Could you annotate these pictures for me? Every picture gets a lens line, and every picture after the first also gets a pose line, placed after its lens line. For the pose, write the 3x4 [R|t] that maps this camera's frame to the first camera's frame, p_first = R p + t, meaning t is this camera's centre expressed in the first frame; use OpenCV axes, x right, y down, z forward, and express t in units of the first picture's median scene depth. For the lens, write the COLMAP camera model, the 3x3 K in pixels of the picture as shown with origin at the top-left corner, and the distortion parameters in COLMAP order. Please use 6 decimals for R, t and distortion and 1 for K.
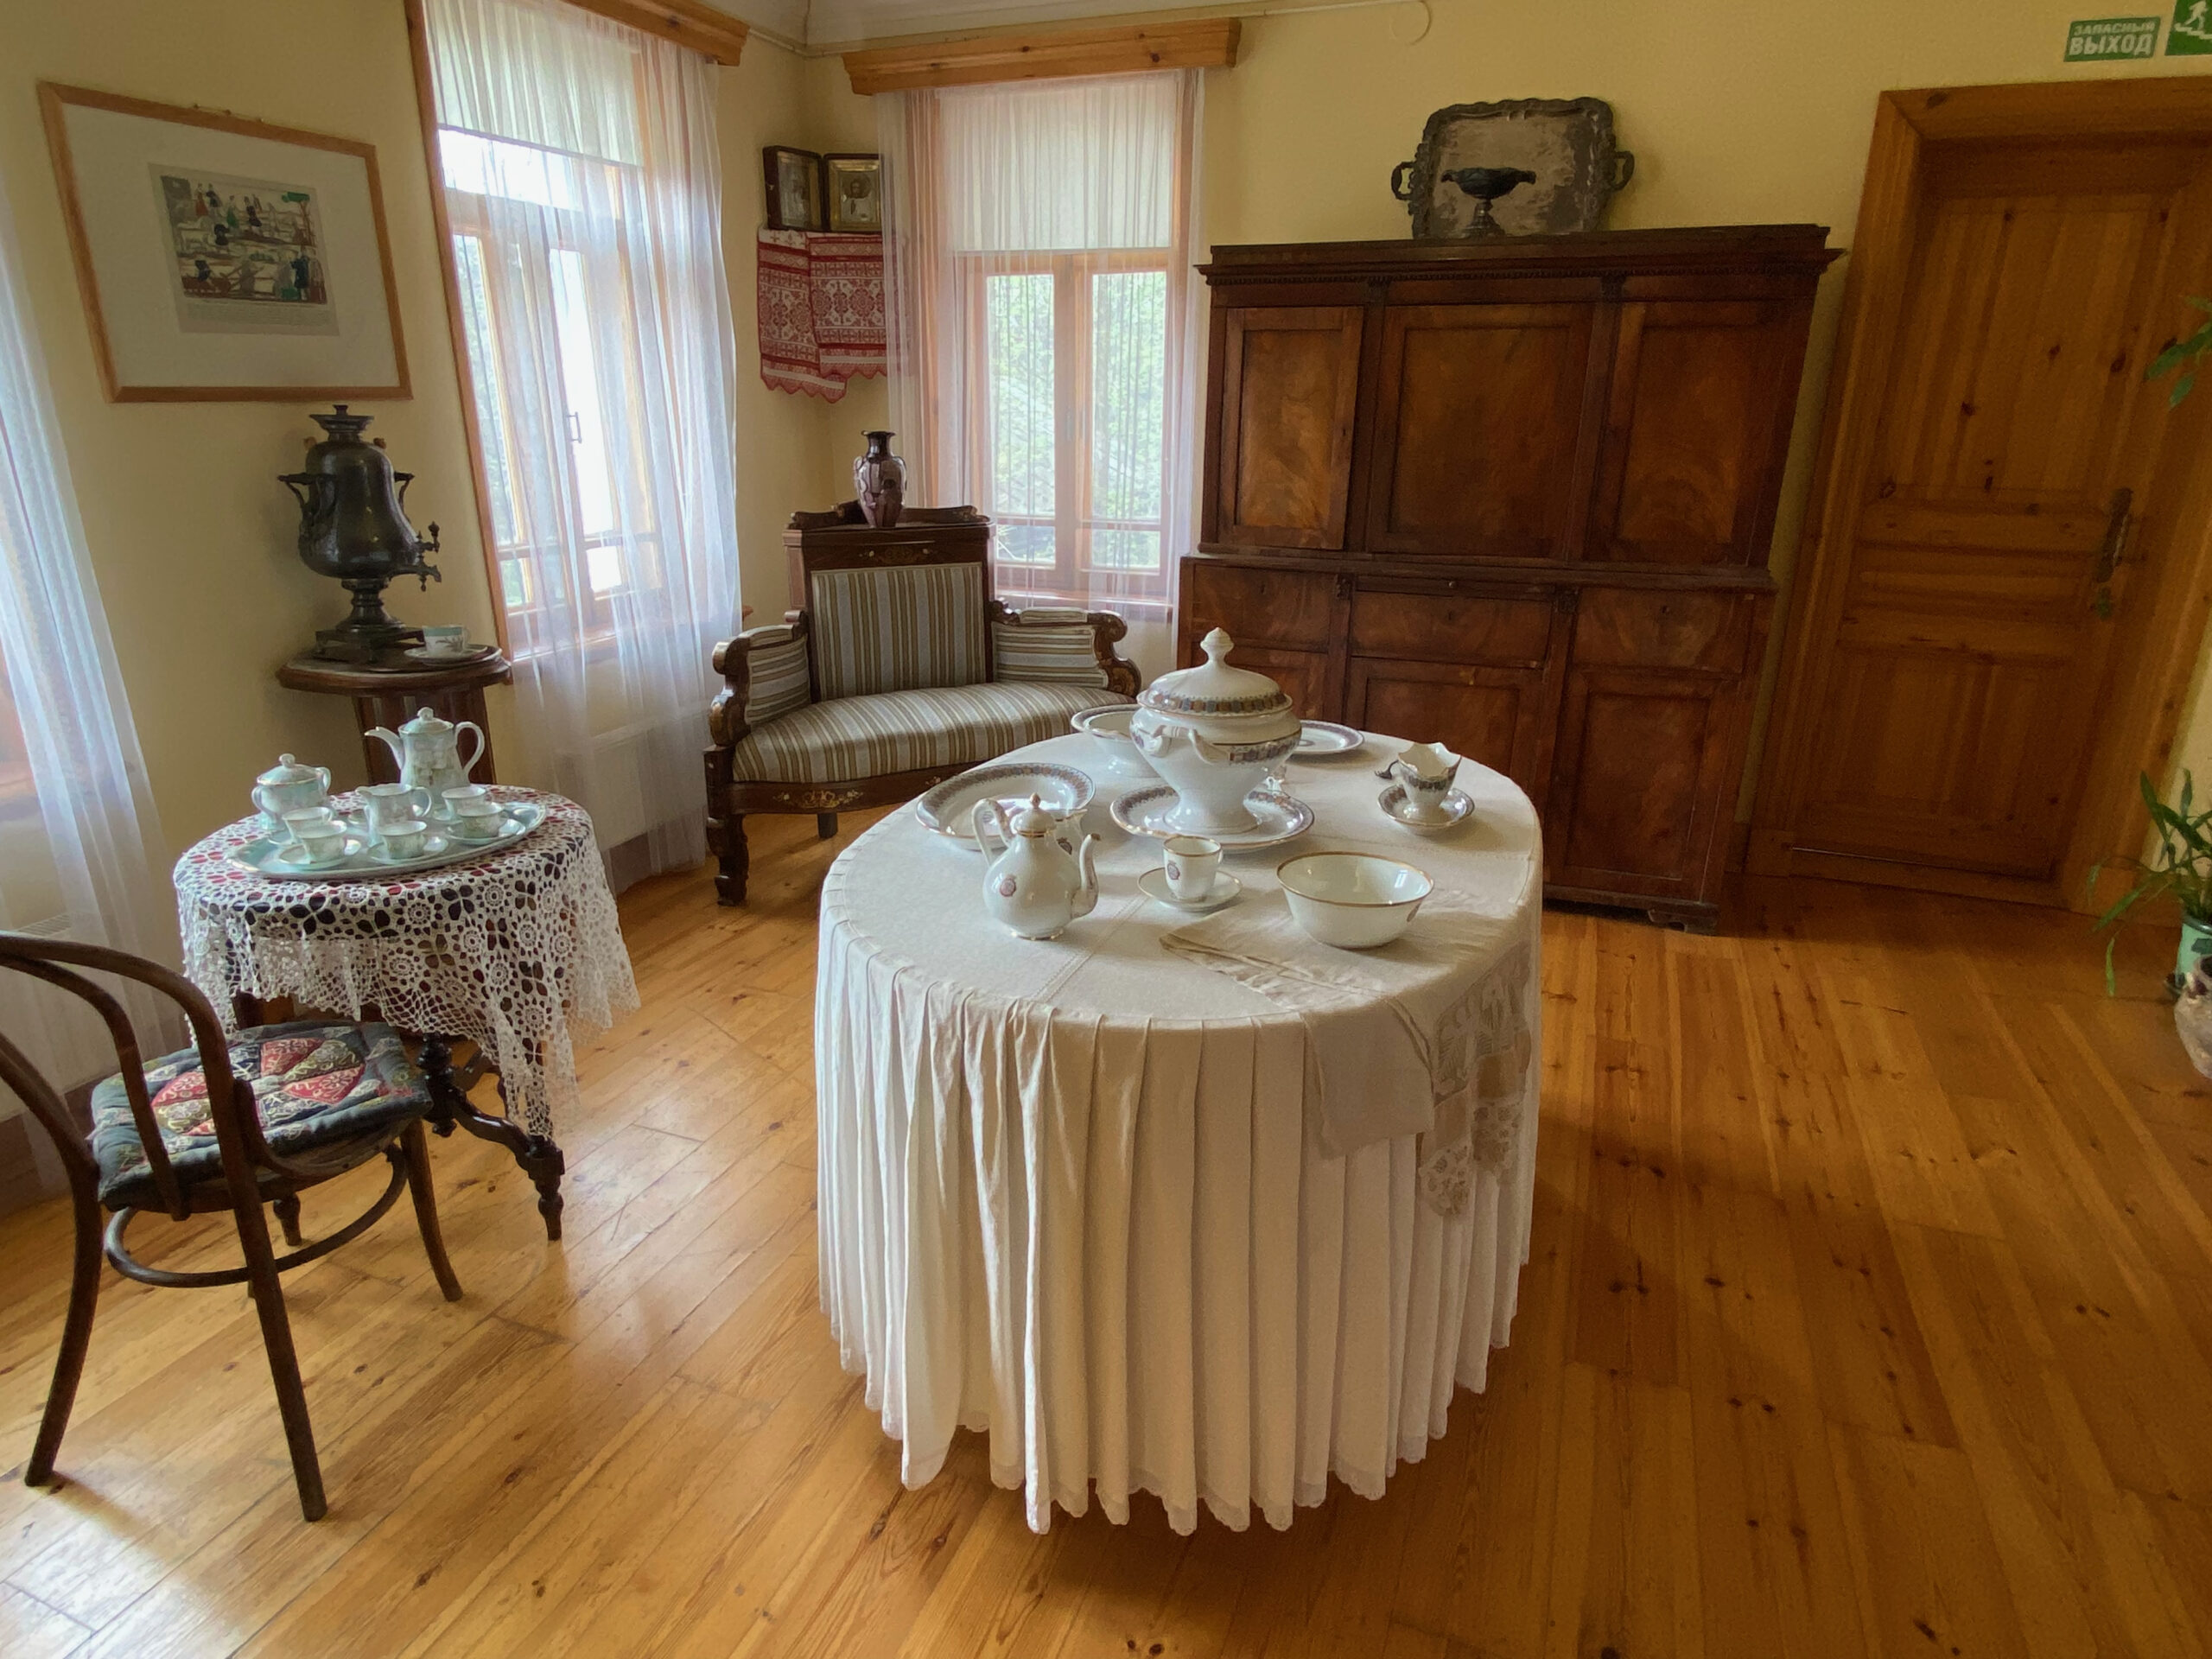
lens RADIAL K [[1281.1, 0, 1109.3], [0, 1281.1, 827.5], [0, 0, 1]] dist [-0.003879, -0.005826]
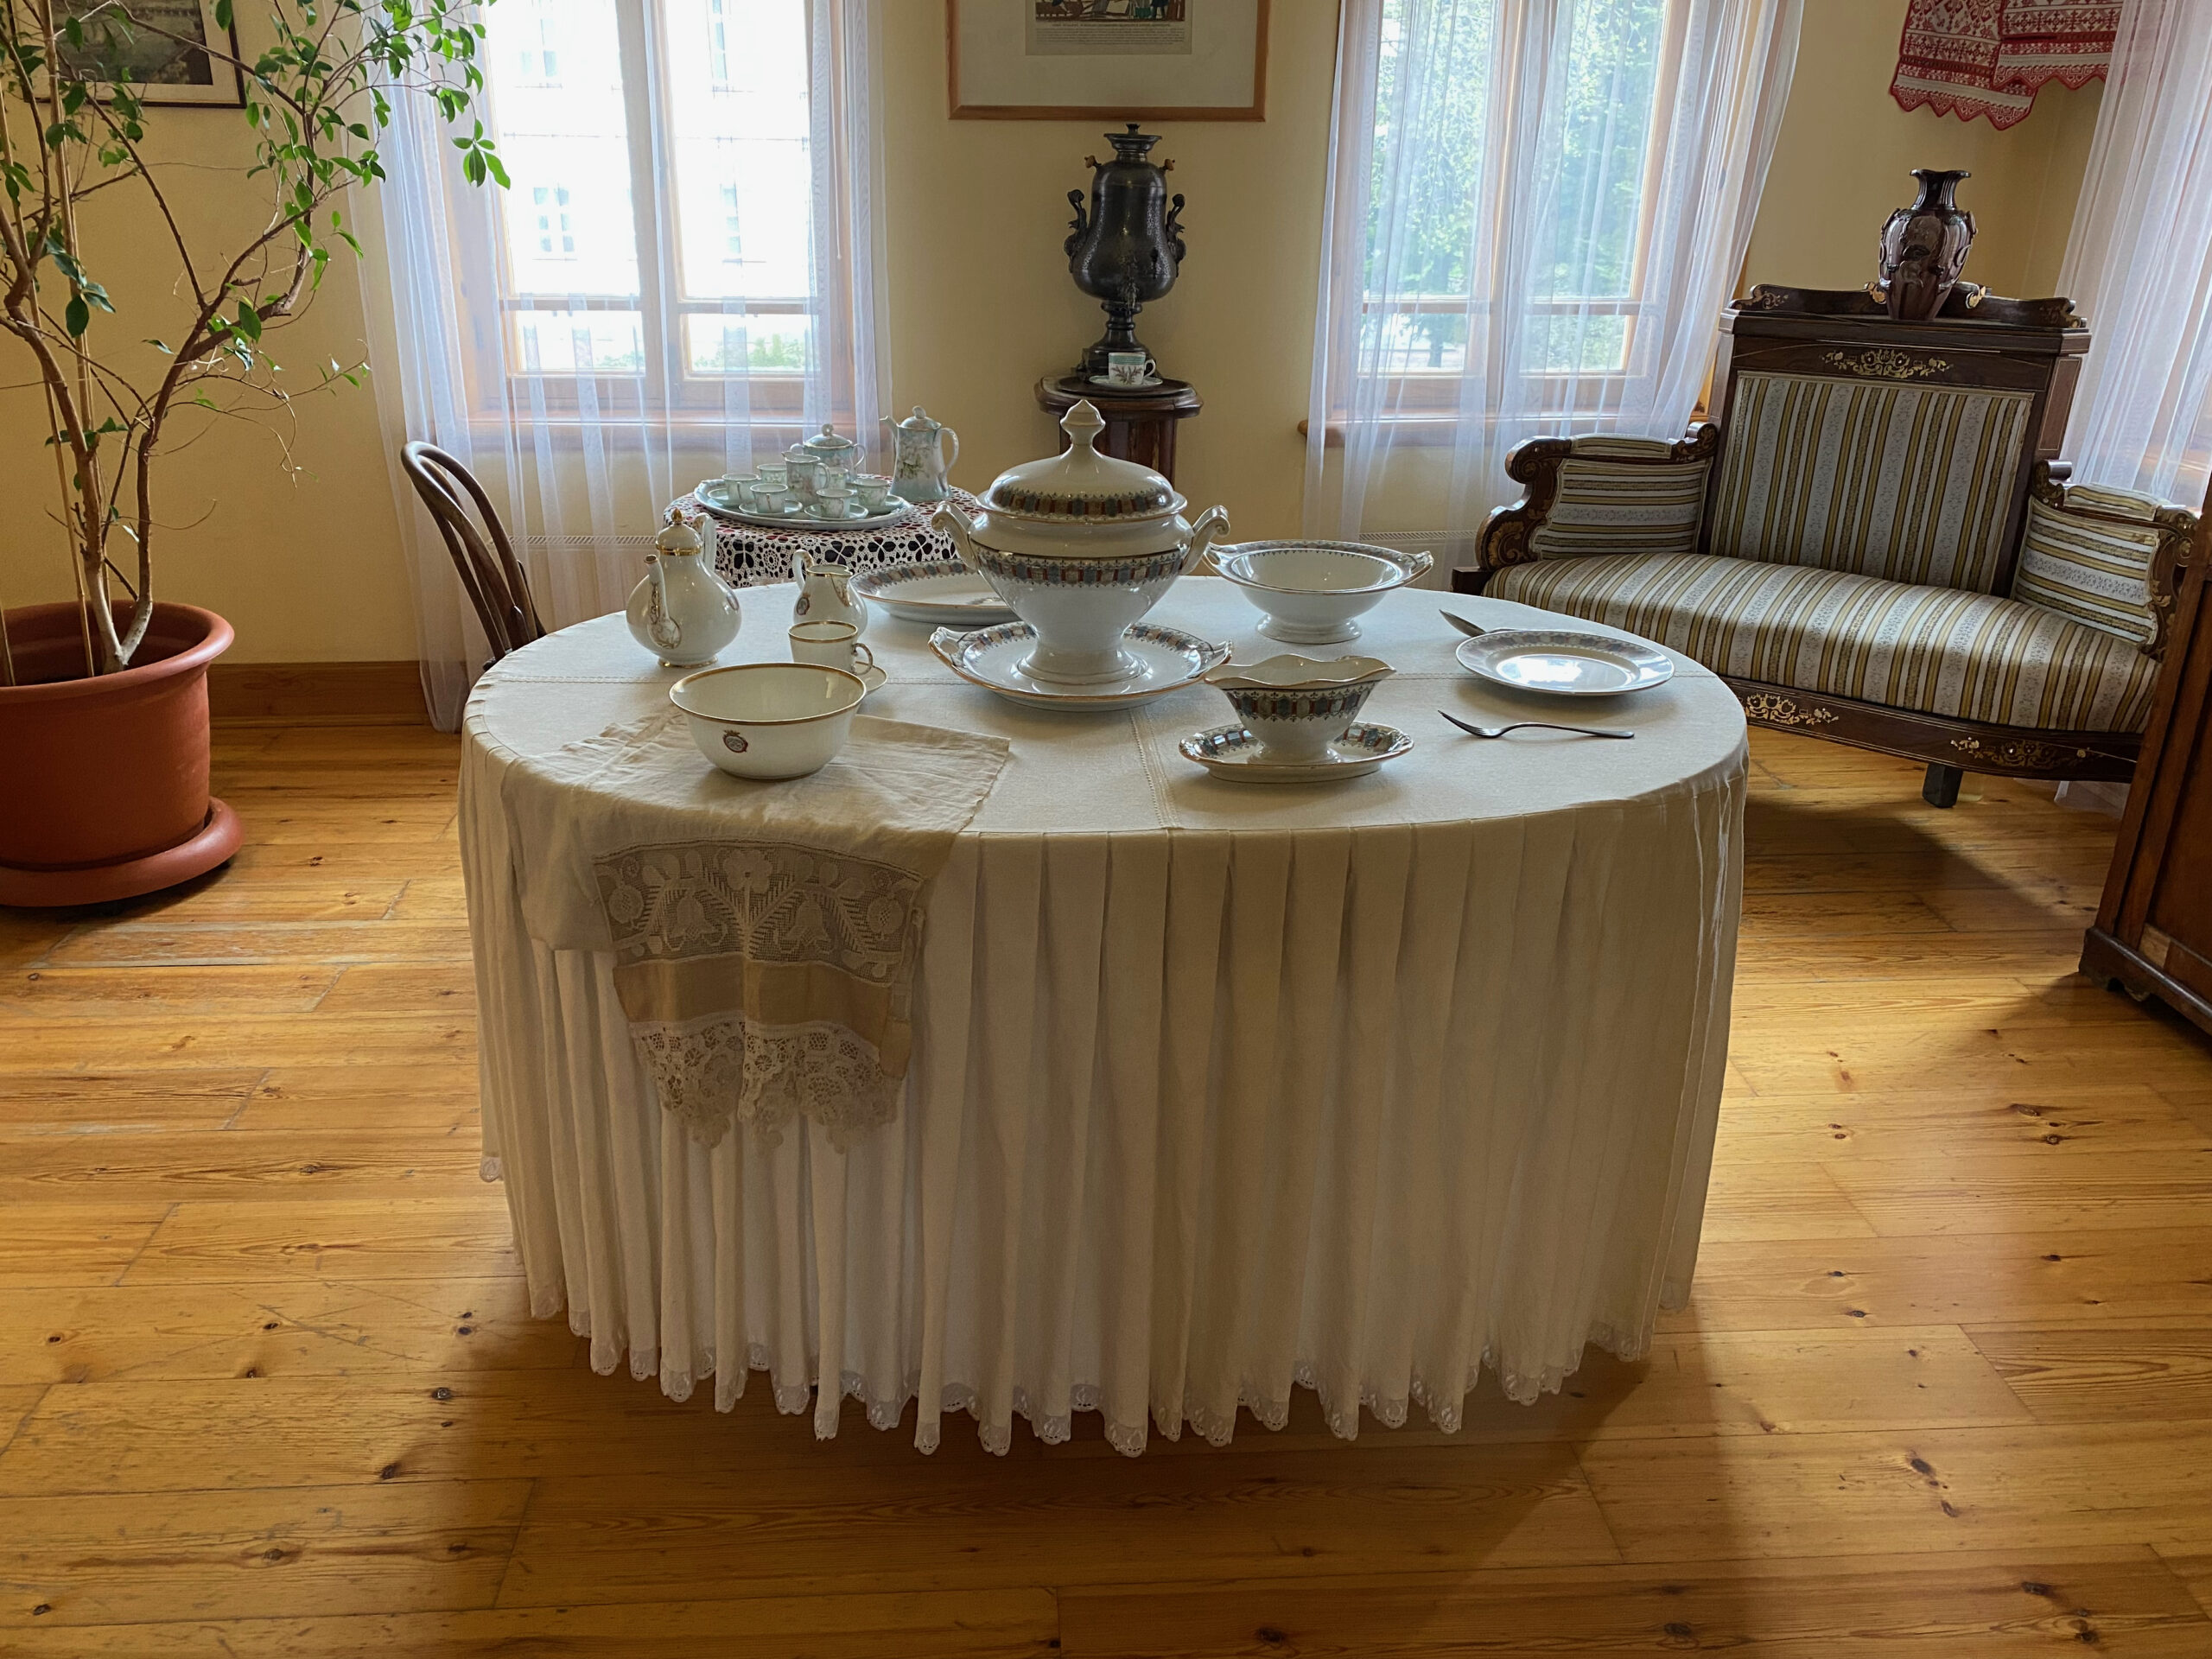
lens RADIAL K [[1689.8, 0, 1101.7], [0, 1689.8, 835.0], [0, 0, 1]] dist [0.016832, -0.019282]
pose [[0.429508, 0.339750, -0.836716, 0.469895], [-0.290778, 0.929216, 0.228046, -0.070499], [0.854969, 0.145351, 0.497897, 0.260061]]
